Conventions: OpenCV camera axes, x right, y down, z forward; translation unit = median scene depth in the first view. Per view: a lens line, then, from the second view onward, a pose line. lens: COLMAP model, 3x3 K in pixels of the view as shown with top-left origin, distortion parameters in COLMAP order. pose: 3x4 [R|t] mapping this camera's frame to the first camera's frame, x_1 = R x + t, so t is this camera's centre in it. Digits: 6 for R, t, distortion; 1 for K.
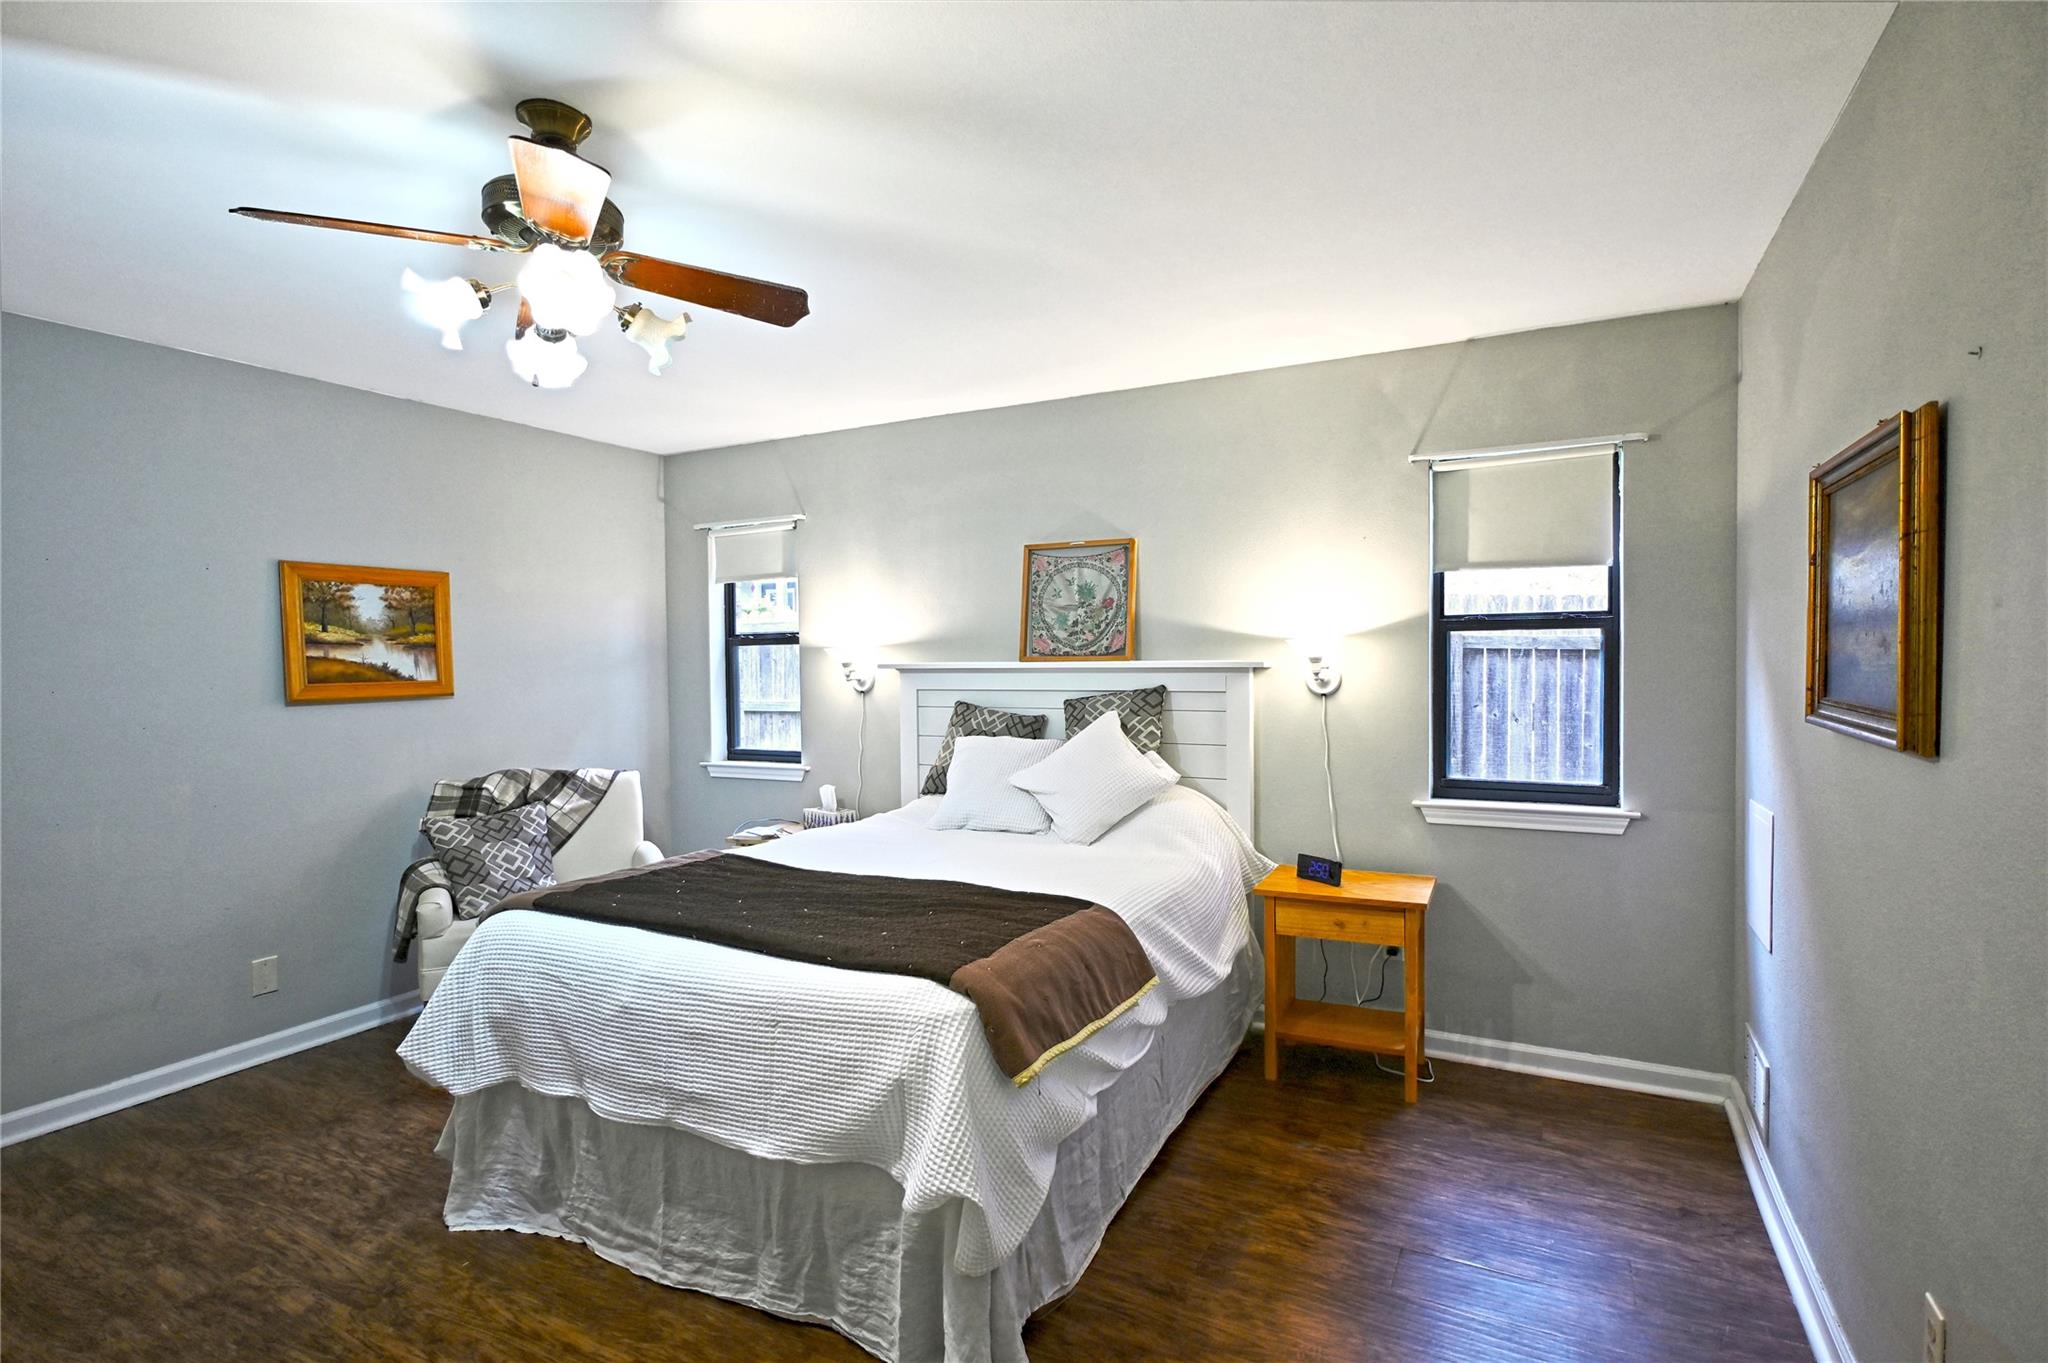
lens RADIAL K [[992.9, 0, 1024.0], [0, 992.9, 681.5], [0, 0, 1]] dist [0.002432, 0.000114]
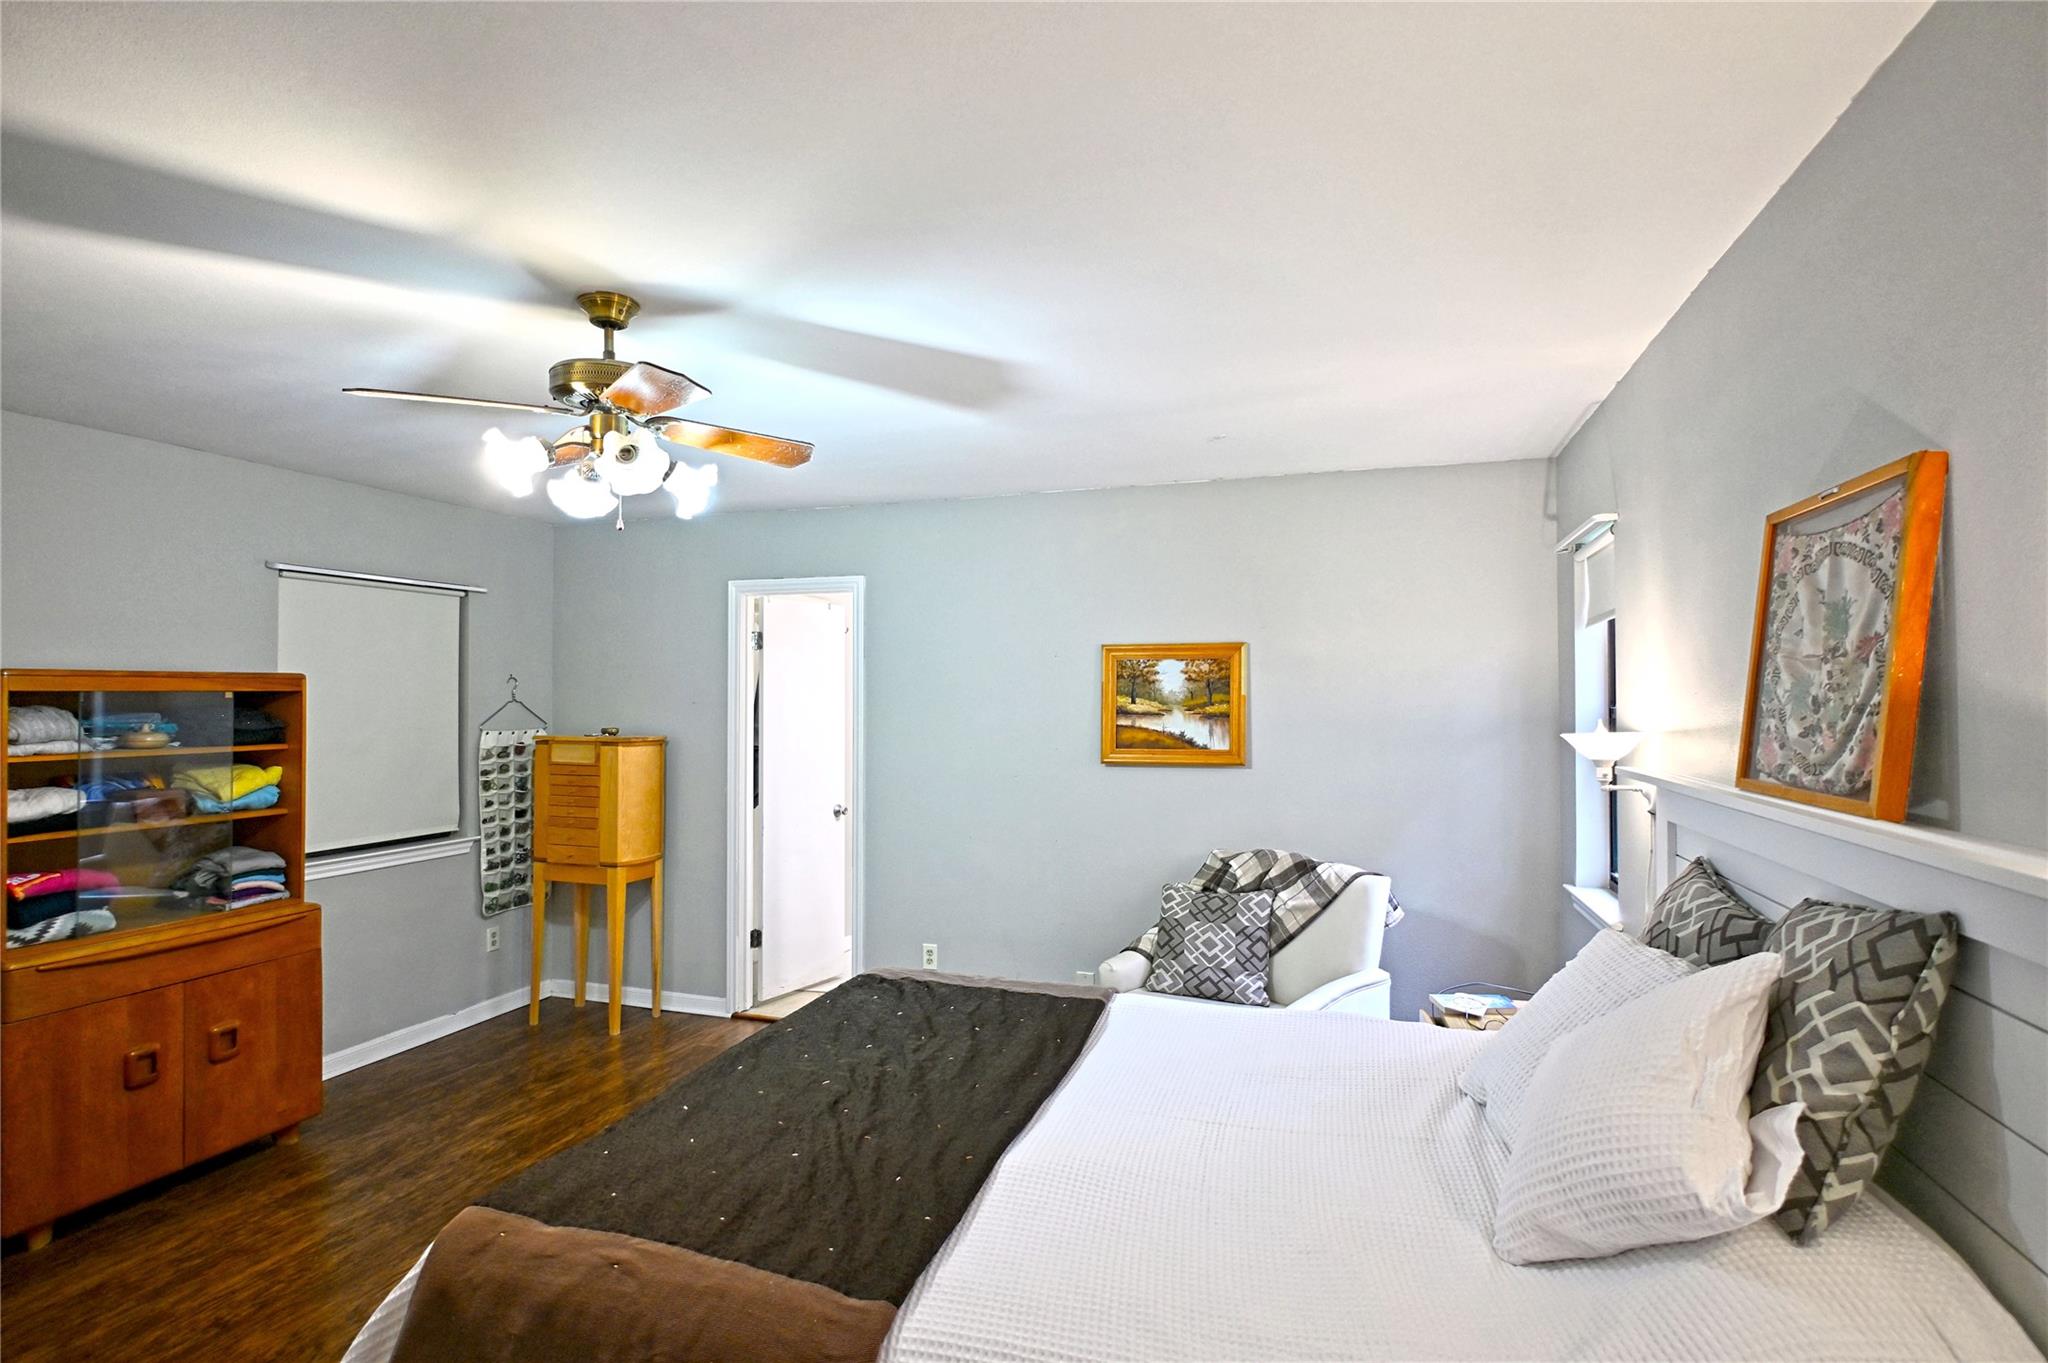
lens RADIAL K [[992.9, 0, 1024.0], [0, 992.9, 681.5], [0, 0, 1]] dist [0.002432, 0.000114]
pose [[0.171692, -0.006798, -0.985127, 0.384701], [-0.022427, 0.999690, -0.010807, -0.057302], [0.984895, 0.023949, 0.171487, 0.644484]]
